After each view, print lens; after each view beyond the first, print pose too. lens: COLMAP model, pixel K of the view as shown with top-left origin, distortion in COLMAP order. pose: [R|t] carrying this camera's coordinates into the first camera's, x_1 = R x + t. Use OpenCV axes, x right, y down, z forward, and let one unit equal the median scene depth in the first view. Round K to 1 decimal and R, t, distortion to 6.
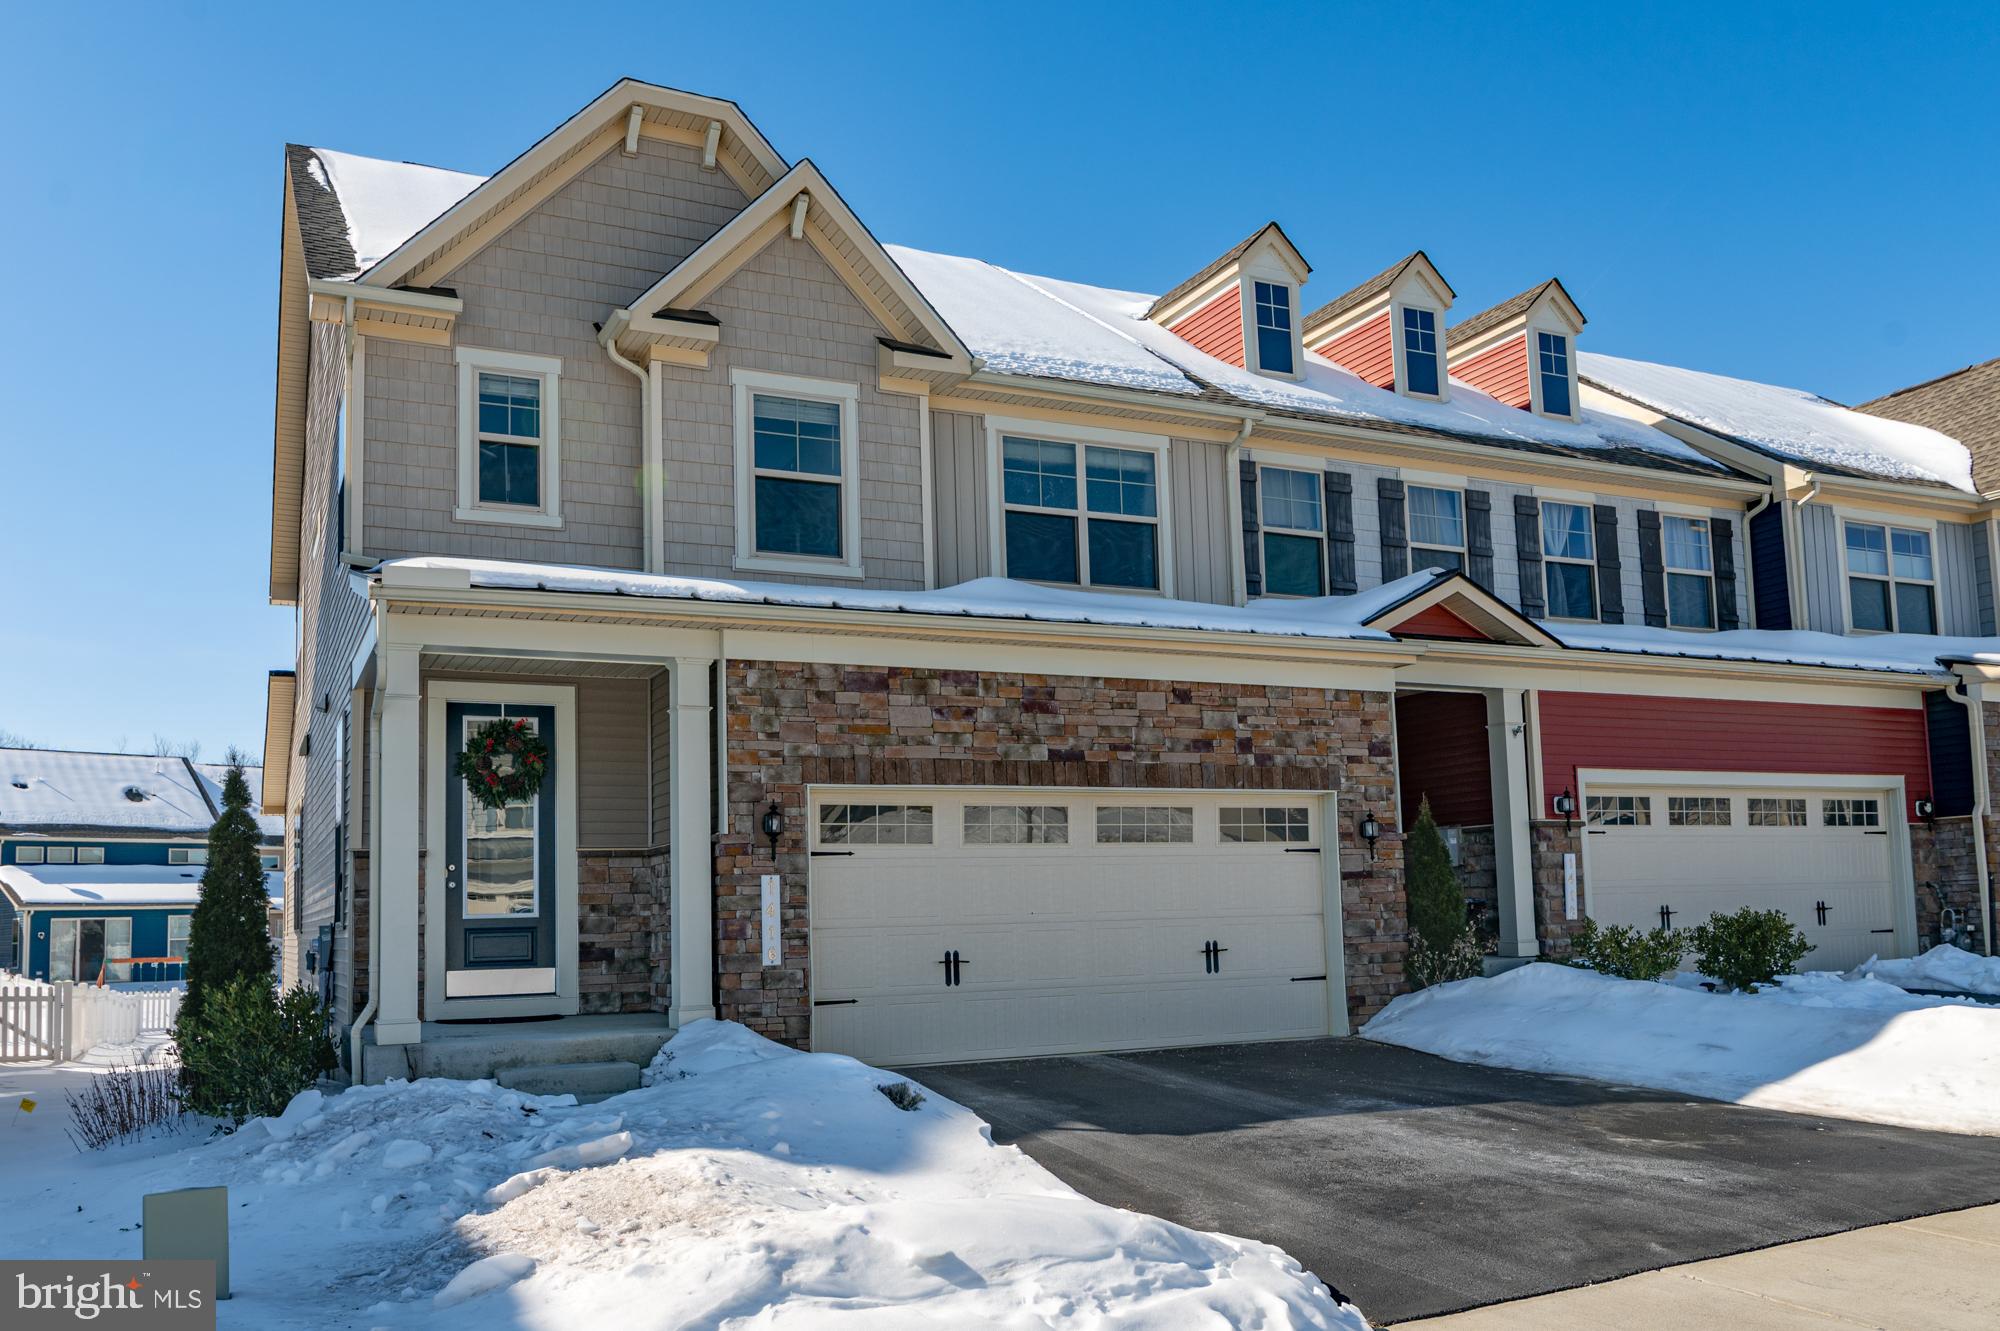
lens RADIAL K [[1609.2, 0, 1000.5], [0, 1609.2, 701.4], [0, 0, 1]] dist [-0.006033, -0.003142]
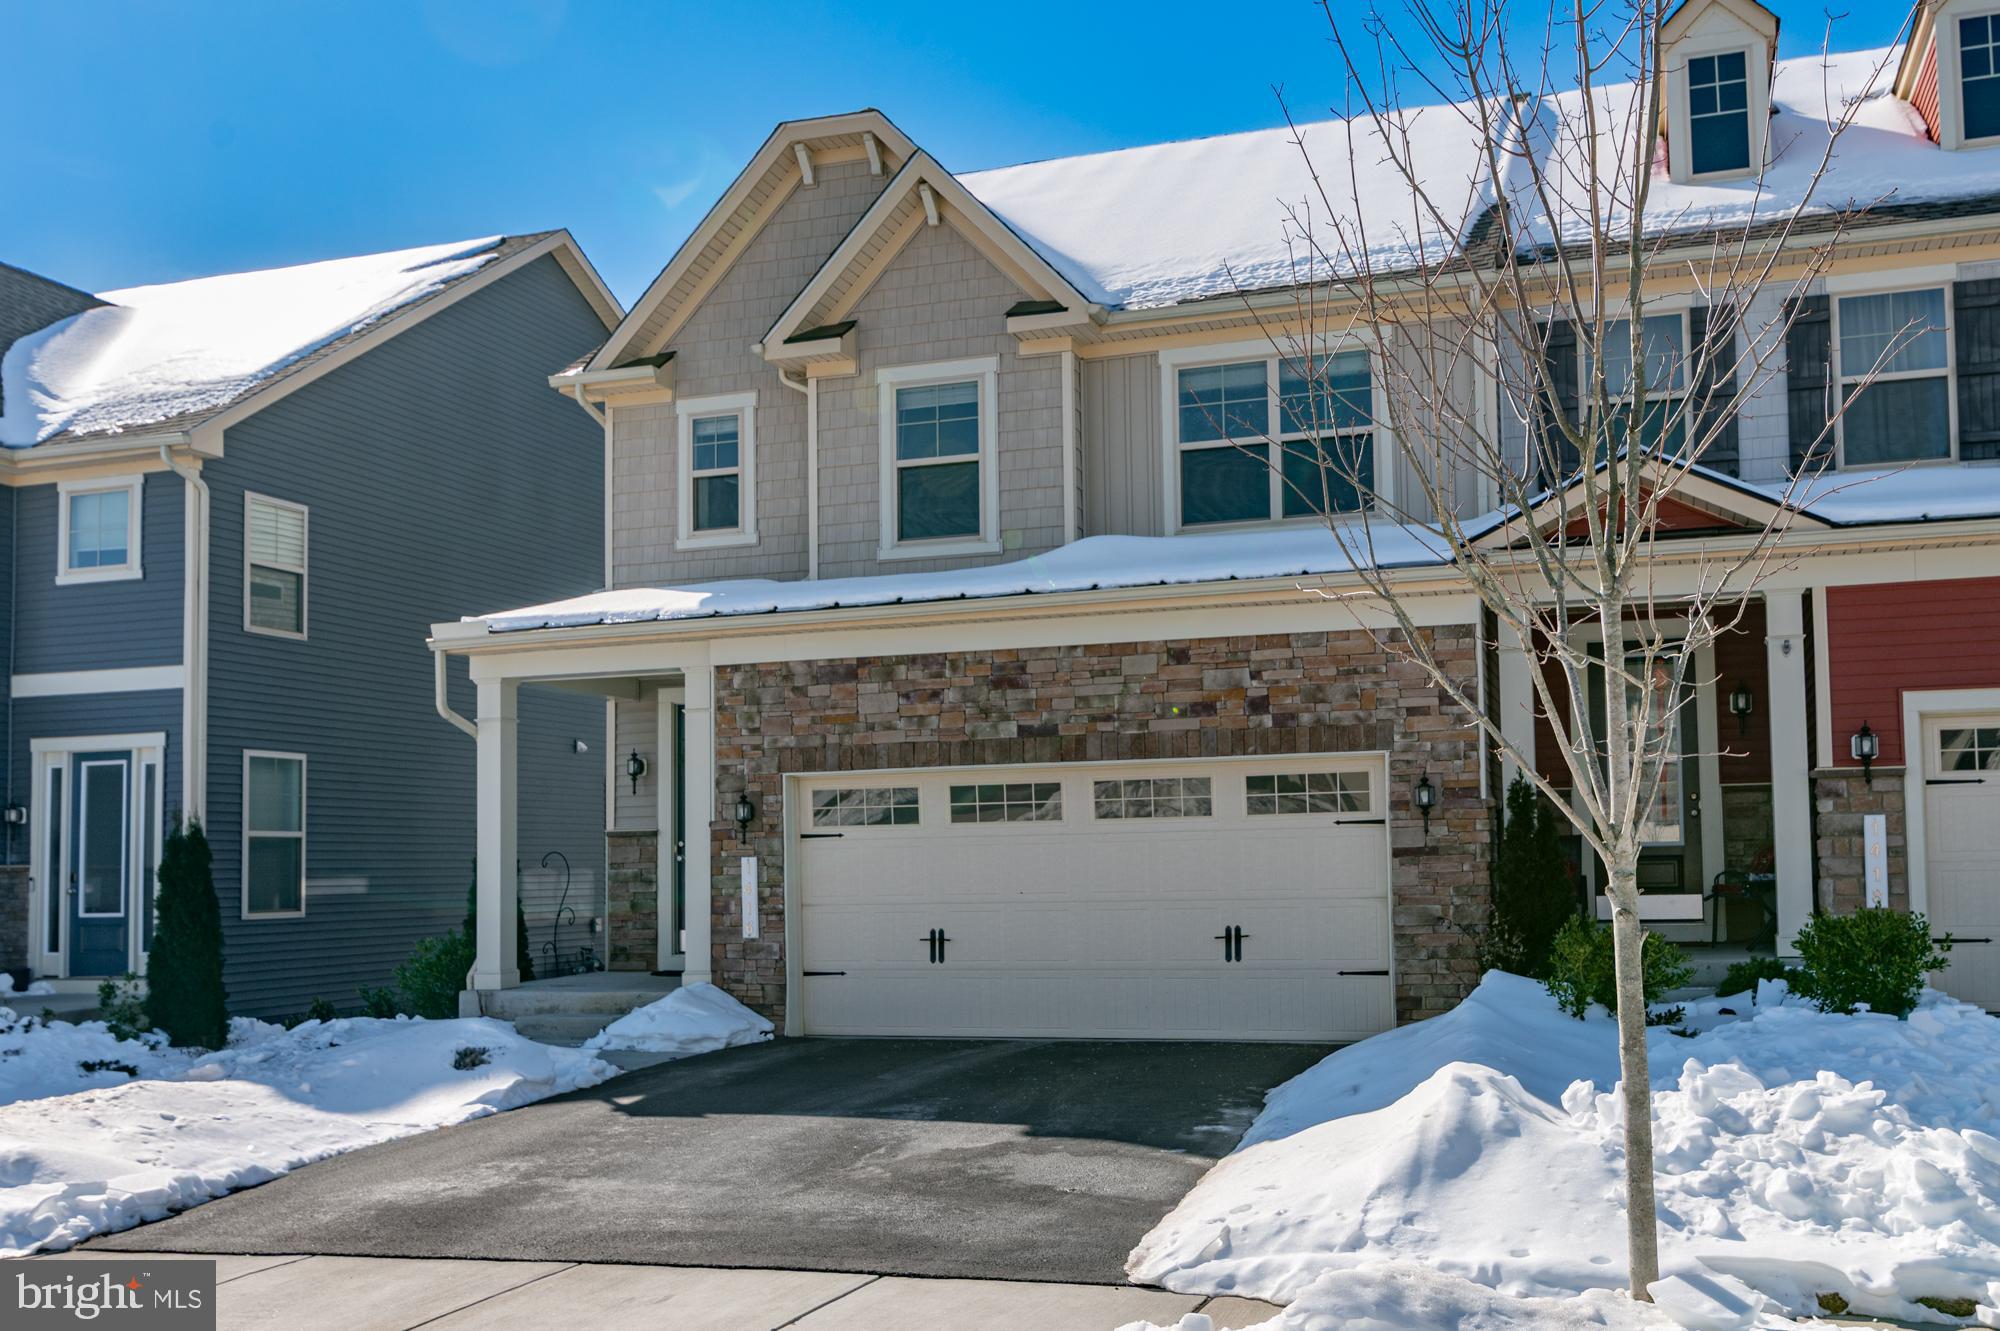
lens RADIAL K [[1886.3, 0, 1000.0], [0, 1886.3, 665.5], [0, 0, 1]] dist [-0.003721, -0.013194]
pose [[0.711978, -0.064970, -0.699190, 0.786783], [0.091957, 0.995762, 0.001111, -0.008352], [0.696155, -0.065086, 0.714935, 0.171011]]
